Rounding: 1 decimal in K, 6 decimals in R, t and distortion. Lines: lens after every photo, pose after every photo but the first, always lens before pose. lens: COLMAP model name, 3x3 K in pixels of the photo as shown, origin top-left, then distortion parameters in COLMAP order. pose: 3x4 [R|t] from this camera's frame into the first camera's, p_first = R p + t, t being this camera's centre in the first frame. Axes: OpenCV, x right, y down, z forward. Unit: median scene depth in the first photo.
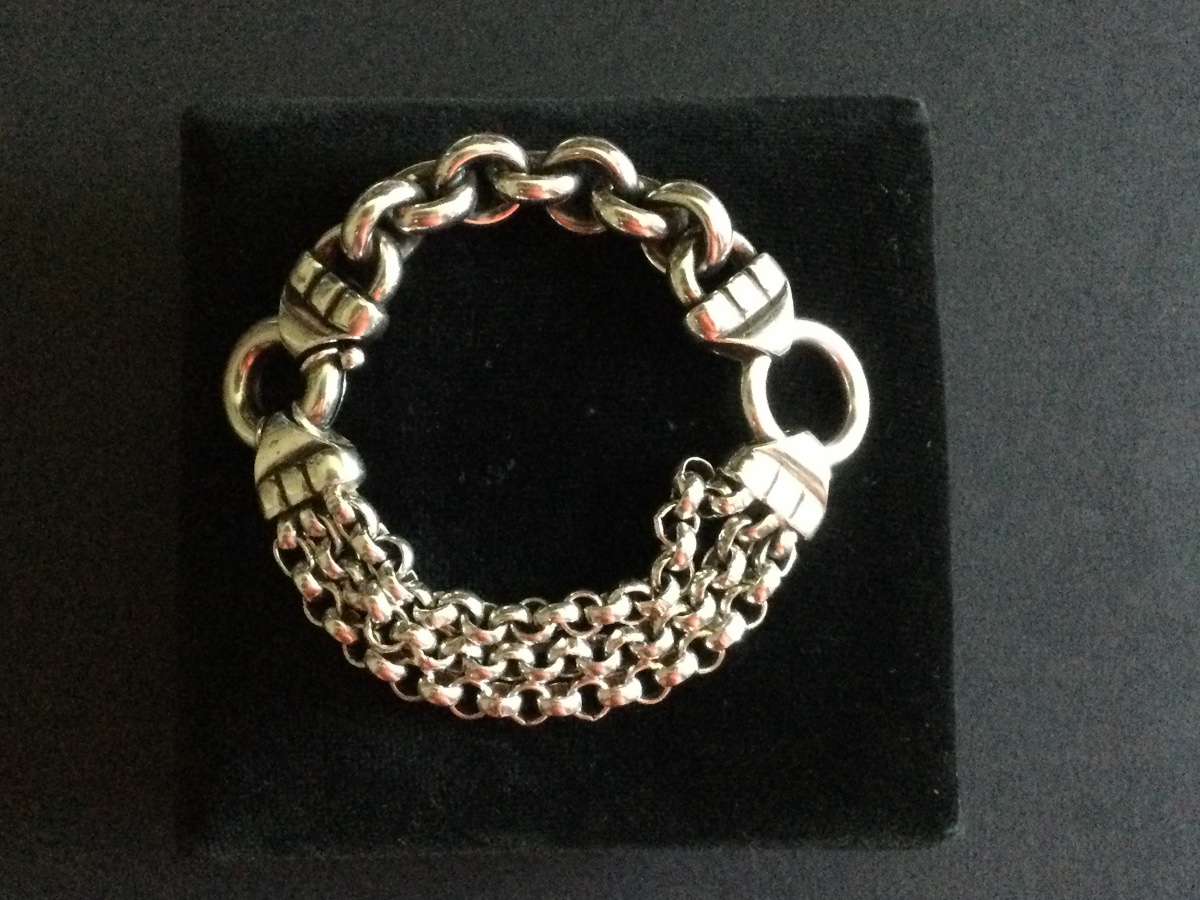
lens RADIAL K [[1852.4, 0, 600.0], [0, 1852.4, 450.0], [0, 0, 1]] dist [-0.193487, 0.060599]
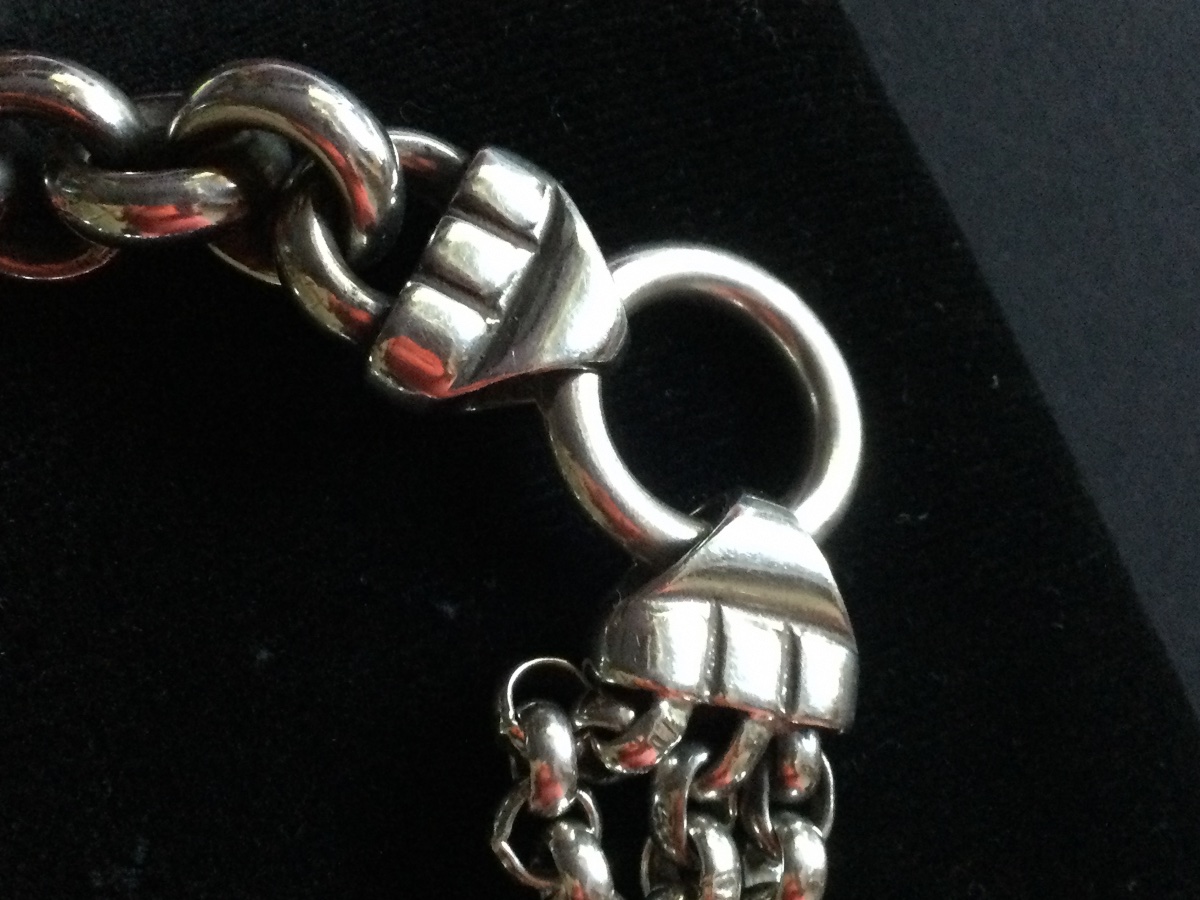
lens RADIAL K [[1852.4, 0, 600.0], [0, 1852.4, 450.0], [0, 0, 1]] dist [-0.193487, 0.060599]
pose [[0.914872, -0.403552, 0.012452, 0.081139], [0.402314, 0.913791, 0.055940, -0.057070], [-0.033953, -0.046168, 0.998356, 0.581531]]
